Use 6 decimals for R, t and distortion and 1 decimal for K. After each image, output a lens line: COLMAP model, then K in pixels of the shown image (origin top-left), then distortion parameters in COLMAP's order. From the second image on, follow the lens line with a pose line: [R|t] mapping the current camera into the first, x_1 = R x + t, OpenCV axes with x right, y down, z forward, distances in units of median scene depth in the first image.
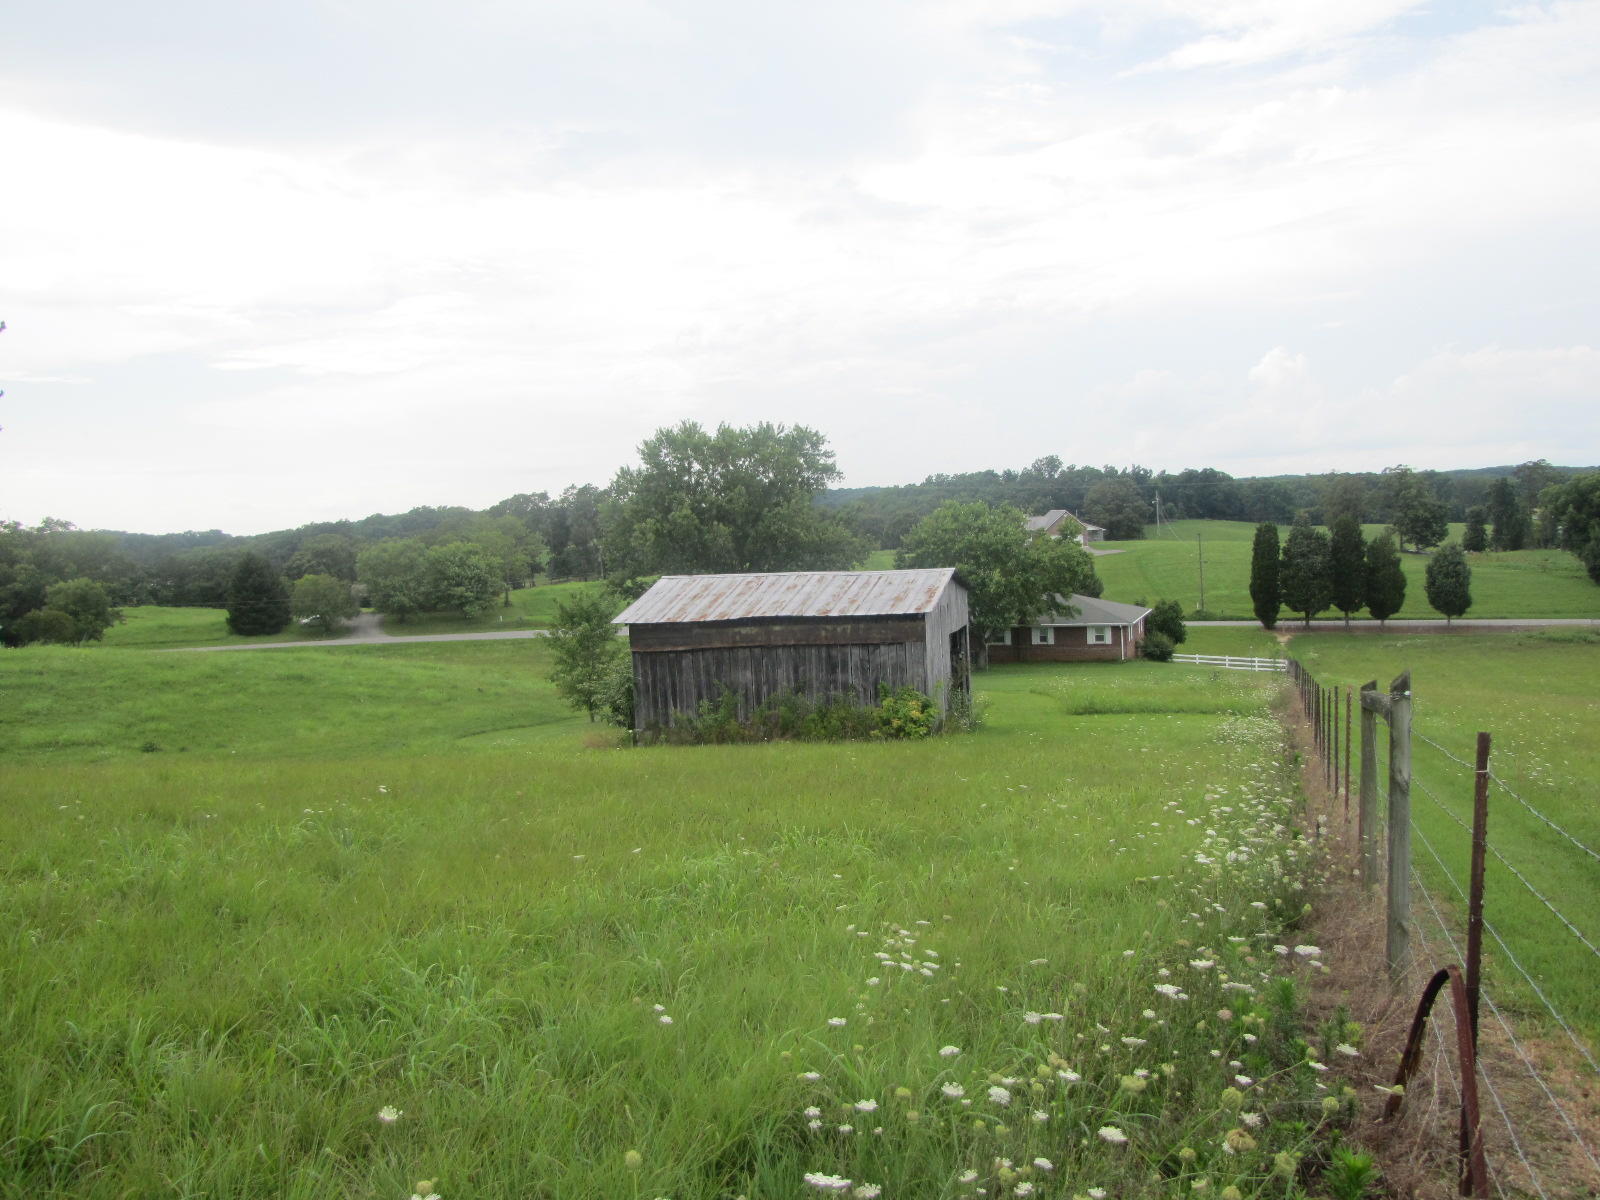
lens RADIAL K [[1345.7, 0, 780.2], [0, 1345.7, 596.5], [0, 0, 1]] dist [-0.185902, 0.163601]
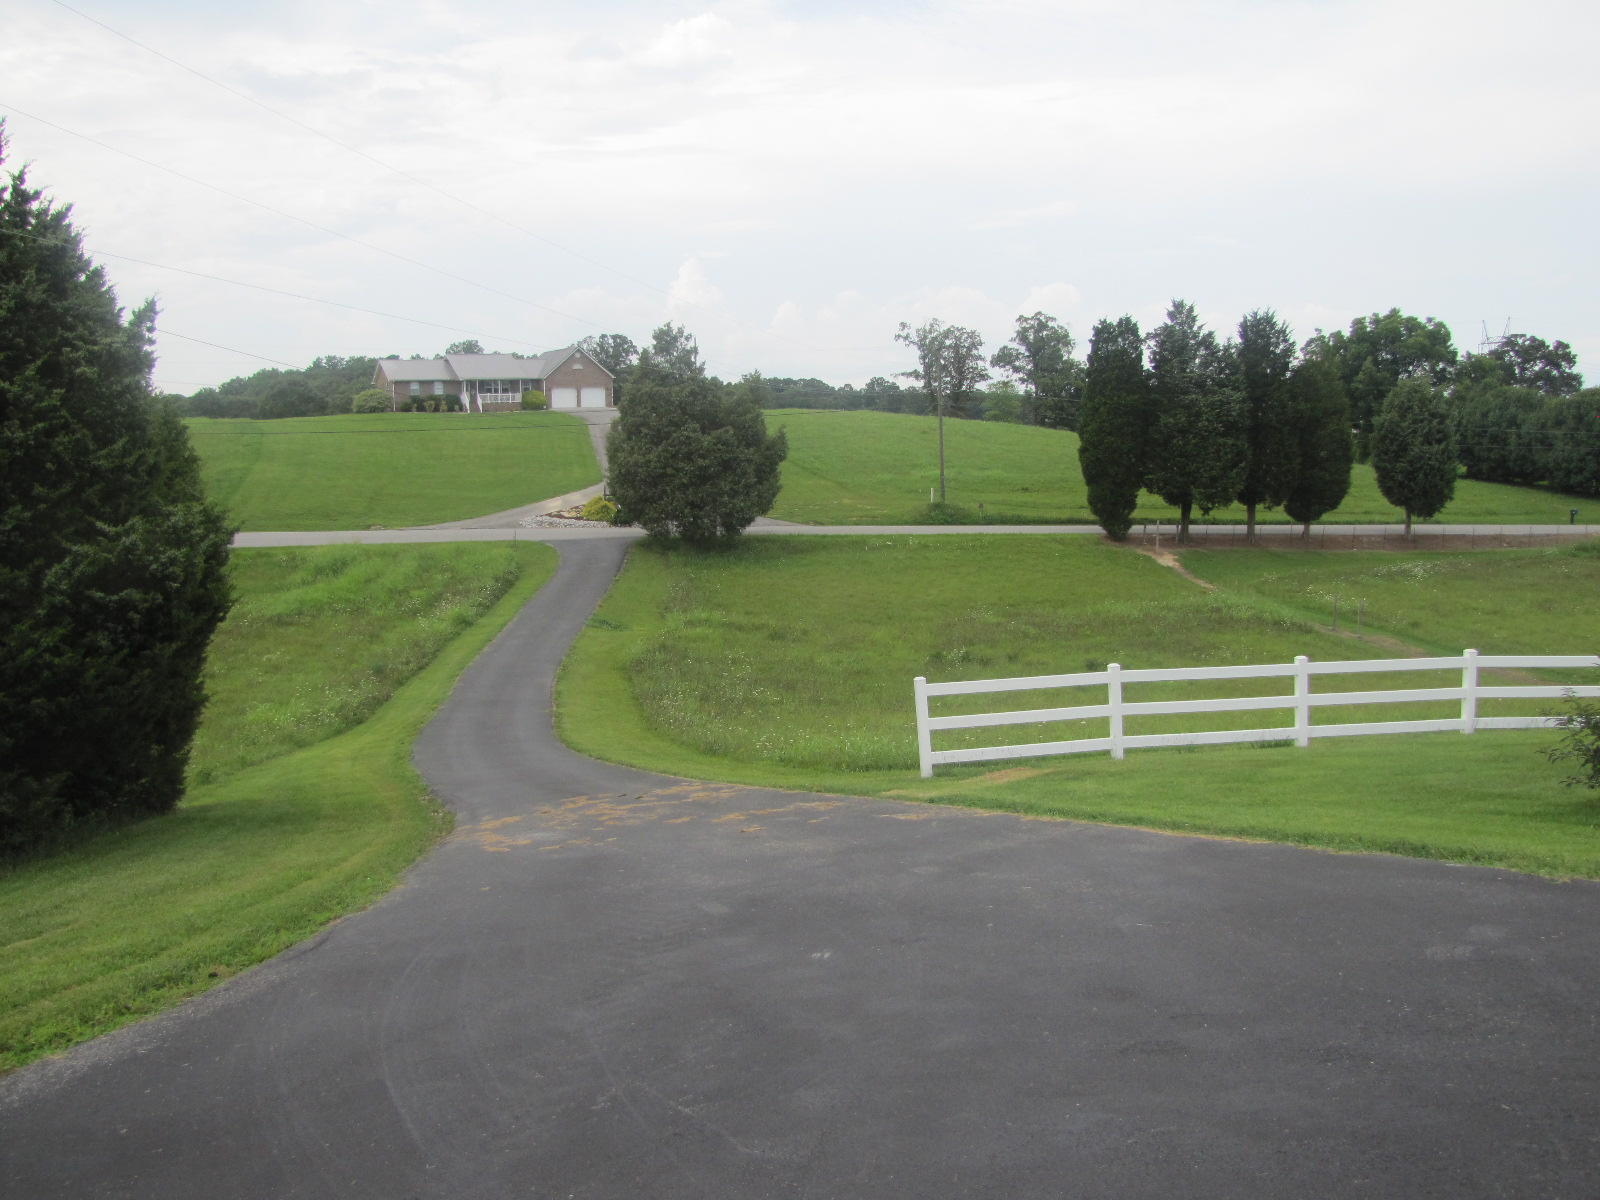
lens RADIAL K [[1345.7, 0, 792.5], [0, 1345.7, 597.7], [0, 0, 1]] dist [-0.185902, 0.163601]
pose [[0.894443, -0.024155, 0.446530, 0.074857], [-0.001911, 0.998324, 0.057832, 0.027104], [-0.447179, -0.052581, 0.892898, 0.957523]]
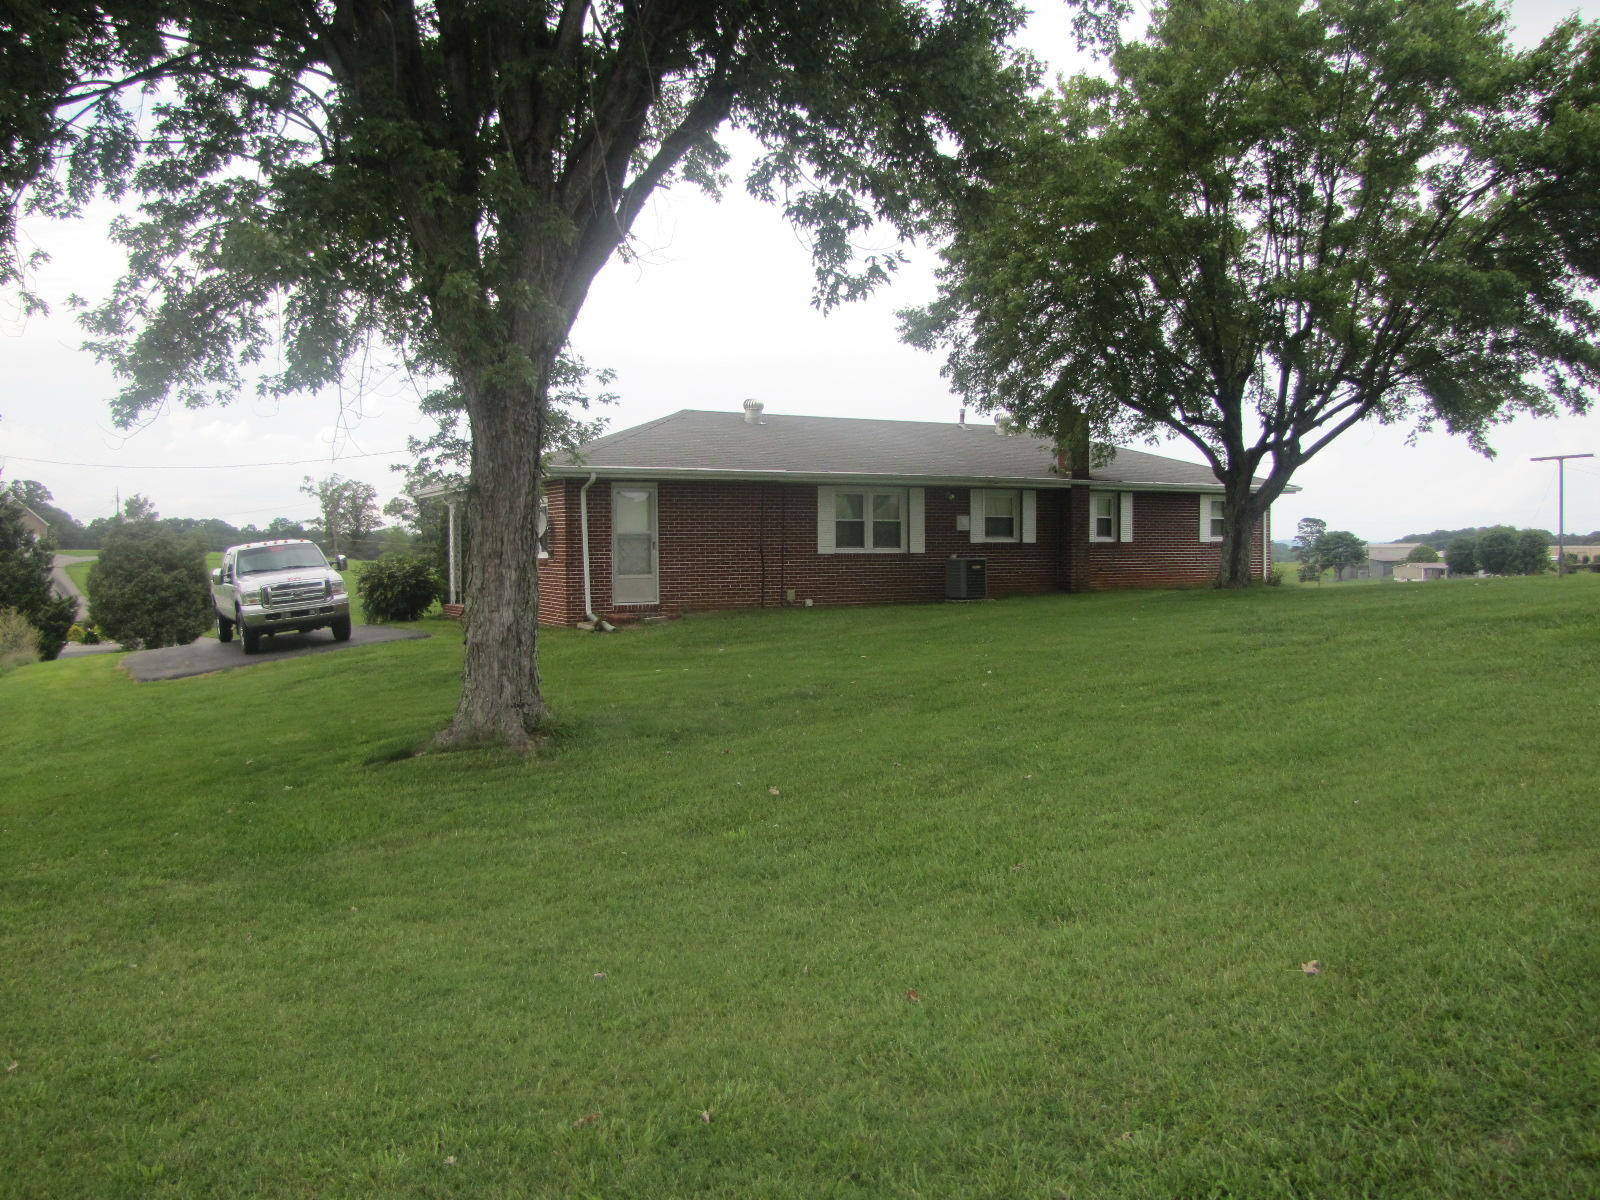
lens RADIAL K [[1345.7, 0, 783.9], [0, 1345.7, 600.4], [0, 0, 1]] dist [-0.185902, 0.163601]
pose [[0.627649, 0.010219, 0.778430, -0.096712], [0.029140, 0.998905, -0.036608, 0.048387], [-0.777951, 0.045661, 0.626663, 0.677708]]
